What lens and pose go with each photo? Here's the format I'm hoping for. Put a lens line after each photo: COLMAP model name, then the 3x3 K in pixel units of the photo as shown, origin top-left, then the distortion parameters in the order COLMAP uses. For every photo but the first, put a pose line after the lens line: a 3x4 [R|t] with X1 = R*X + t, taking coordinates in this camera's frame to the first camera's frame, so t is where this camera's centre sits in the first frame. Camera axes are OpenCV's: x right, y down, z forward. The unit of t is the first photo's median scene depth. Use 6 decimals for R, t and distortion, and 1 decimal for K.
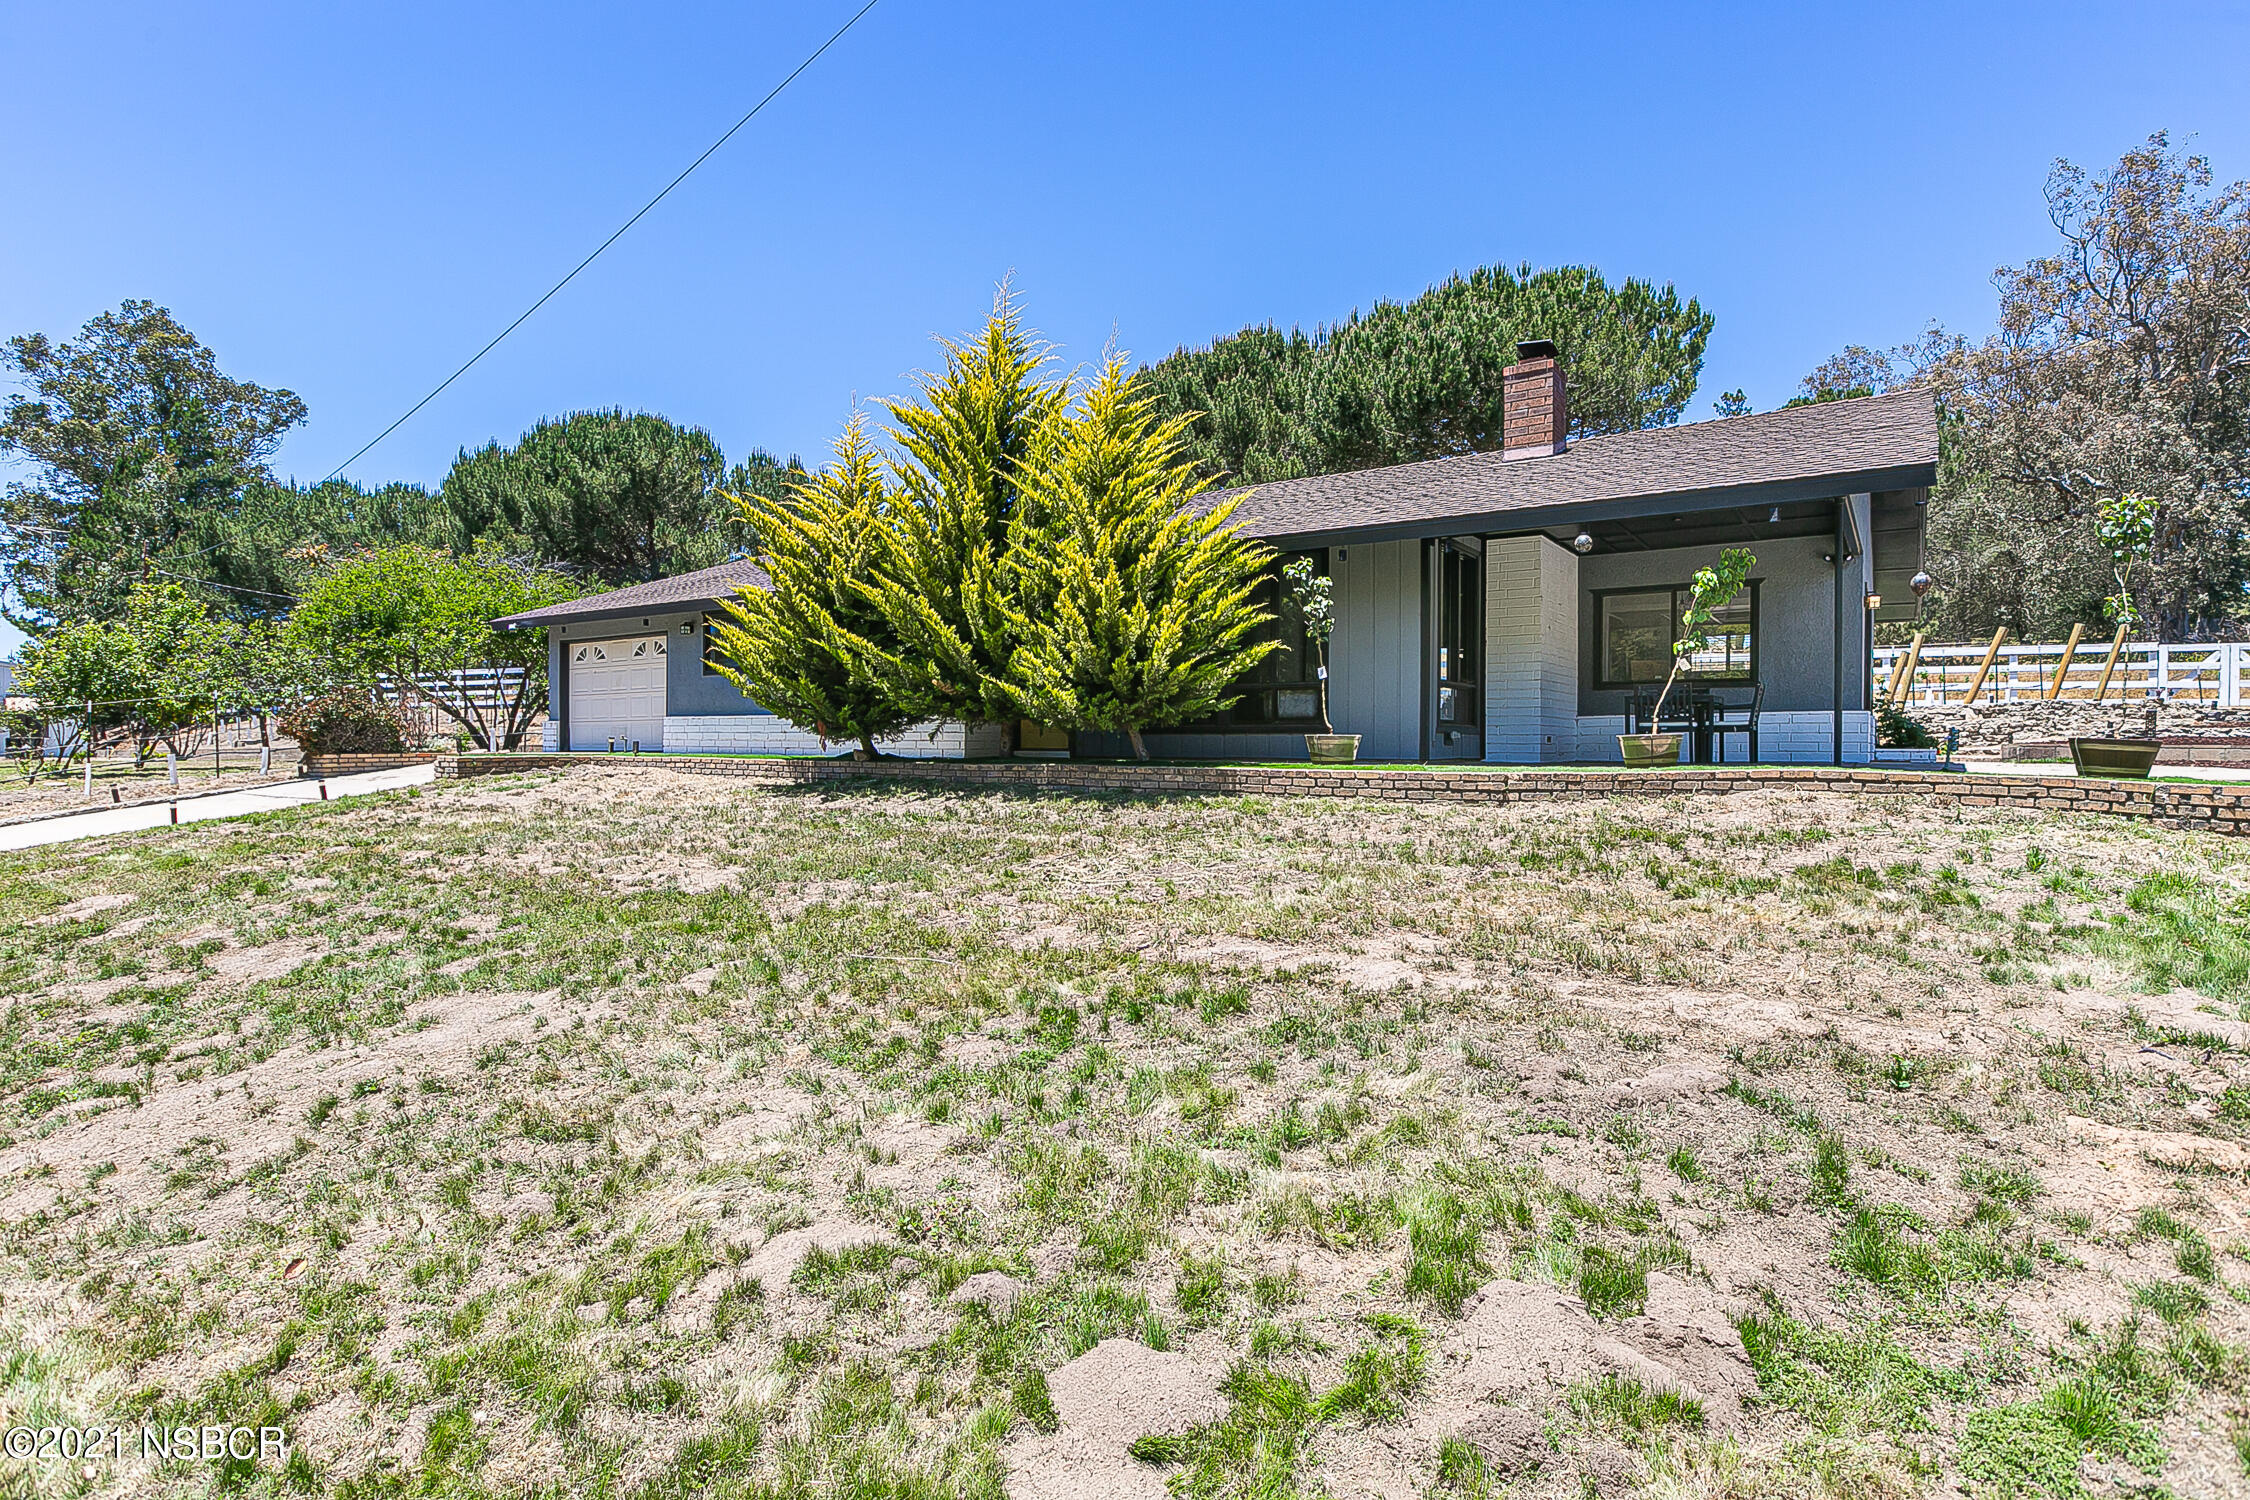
lens RADIAL K [[1106.0, 0, 1118.6], [0, 1106.0, 716.8], [0, 0, 1]] dist [0.000016, -0.002150]
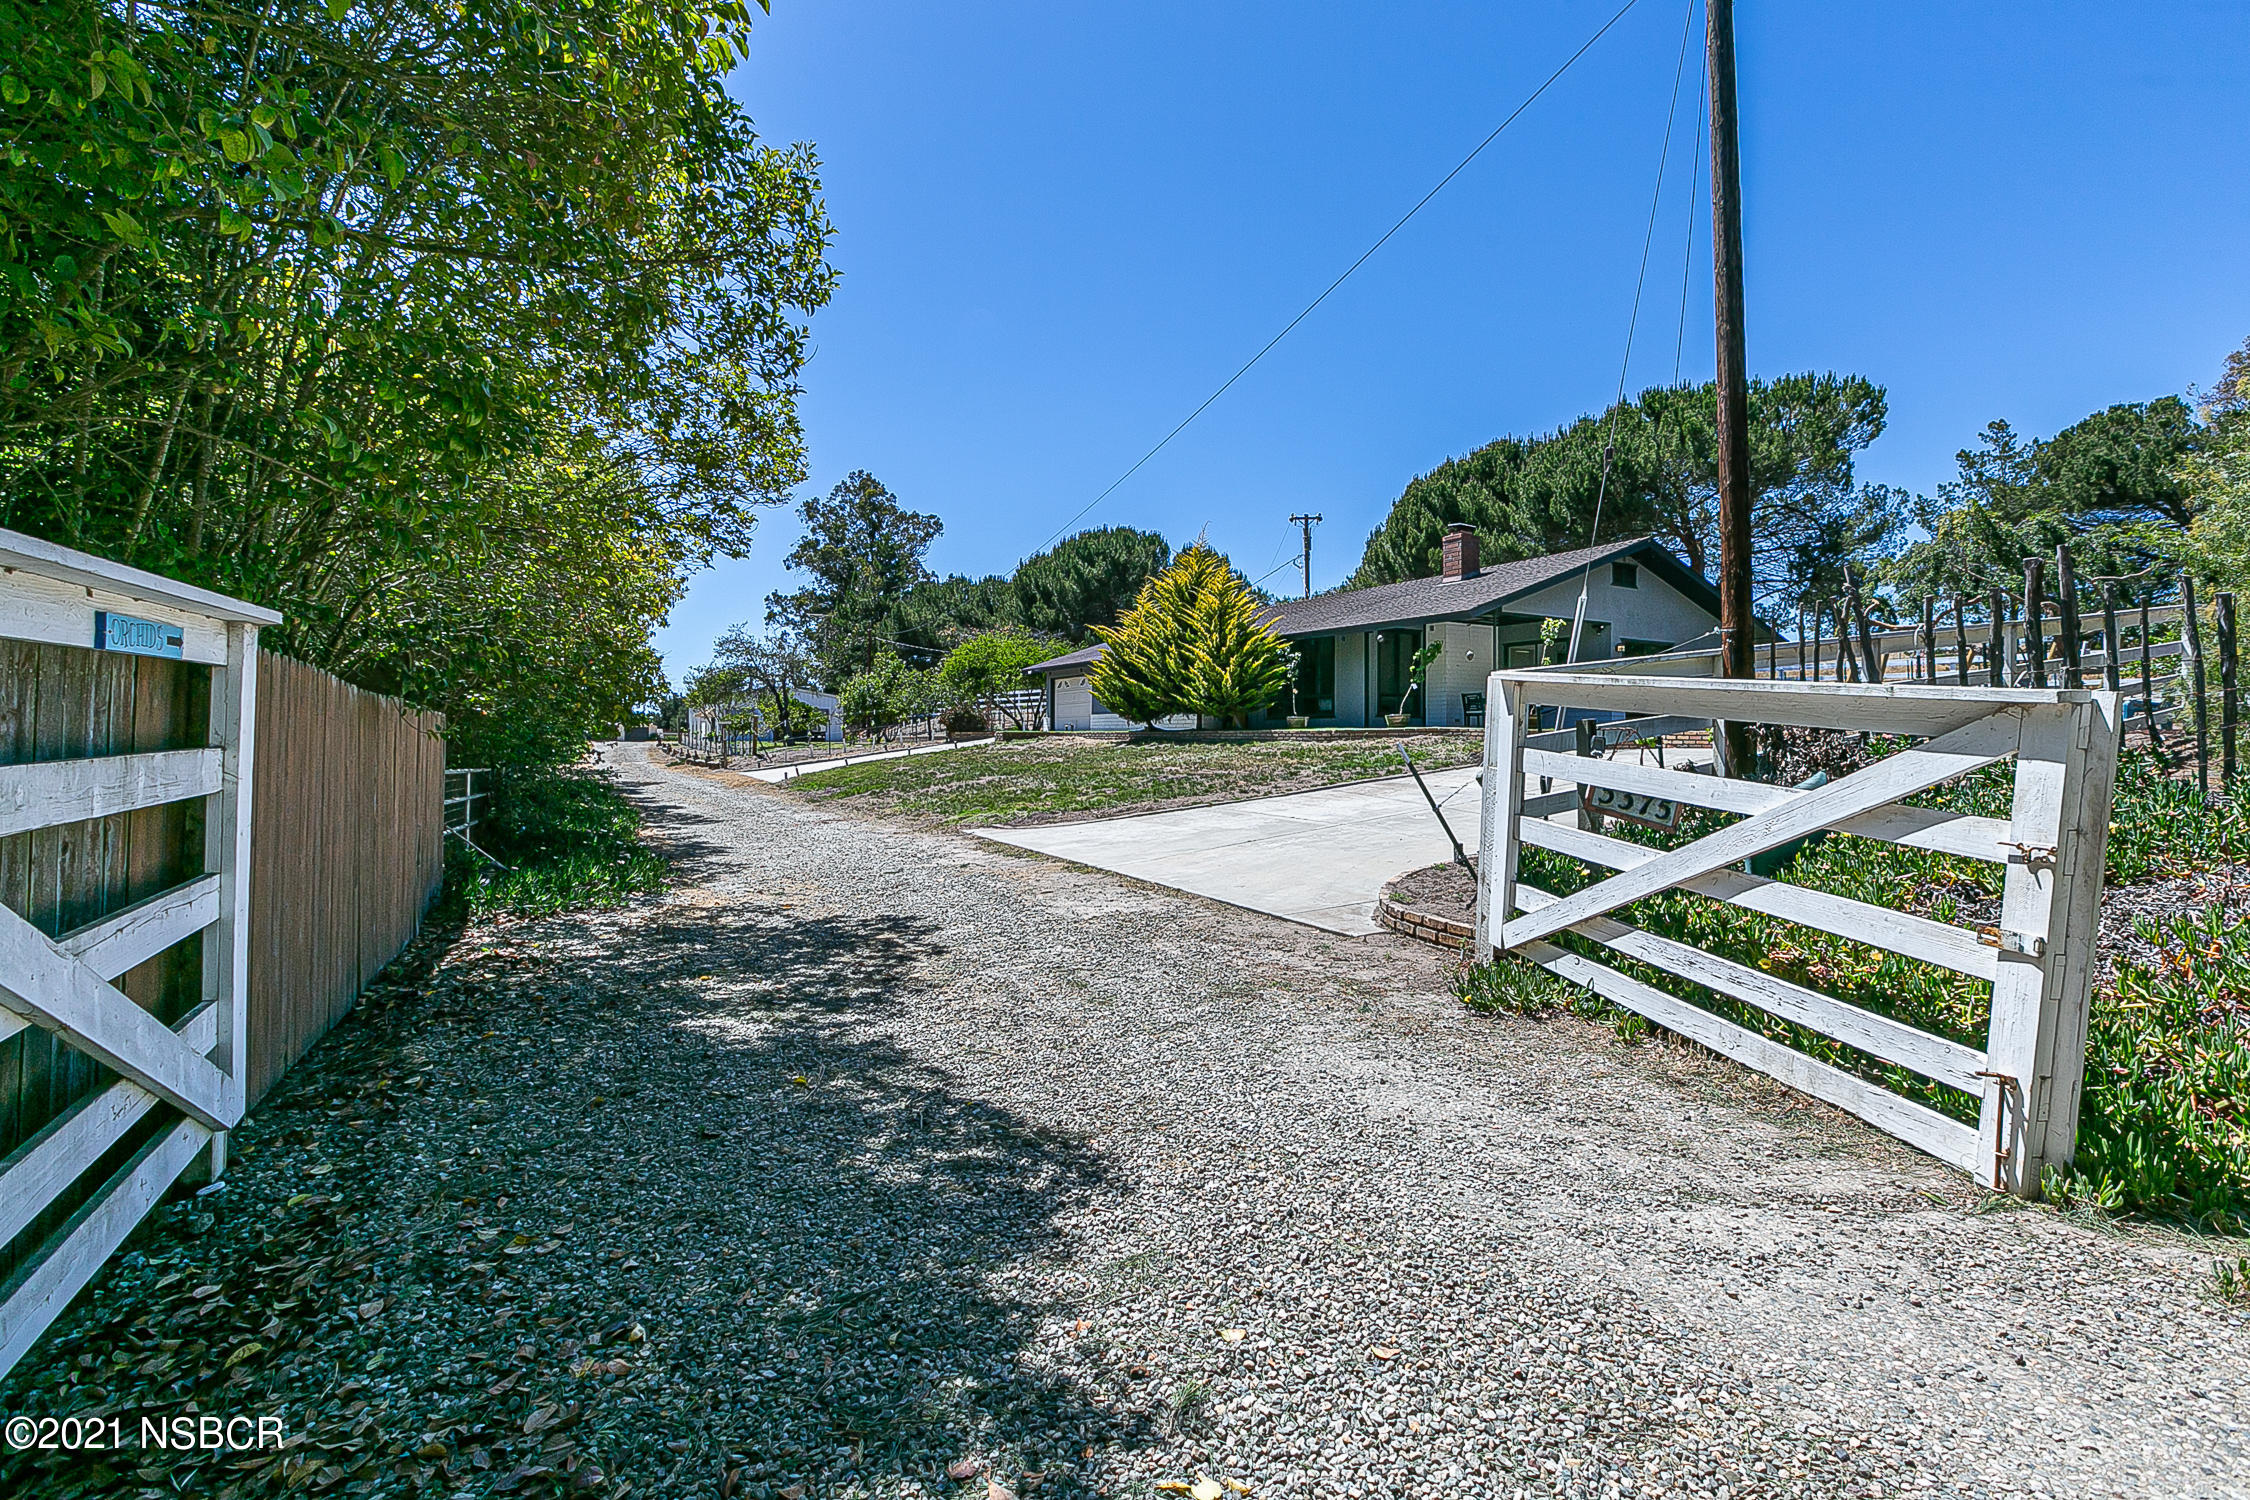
lens RADIAL K [[988.1, 0, 1134.3], [0, 988.1, 733.1], [0, 0, 1]] dist [-0.004438, 0.000082]
pose [[0.904545, 0.001814, -0.426375, 0.245586], [0.002965, 0.999940, 0.010544, 0.008308], [0.426368, -0.010802, 0.904485, -0.349697]]
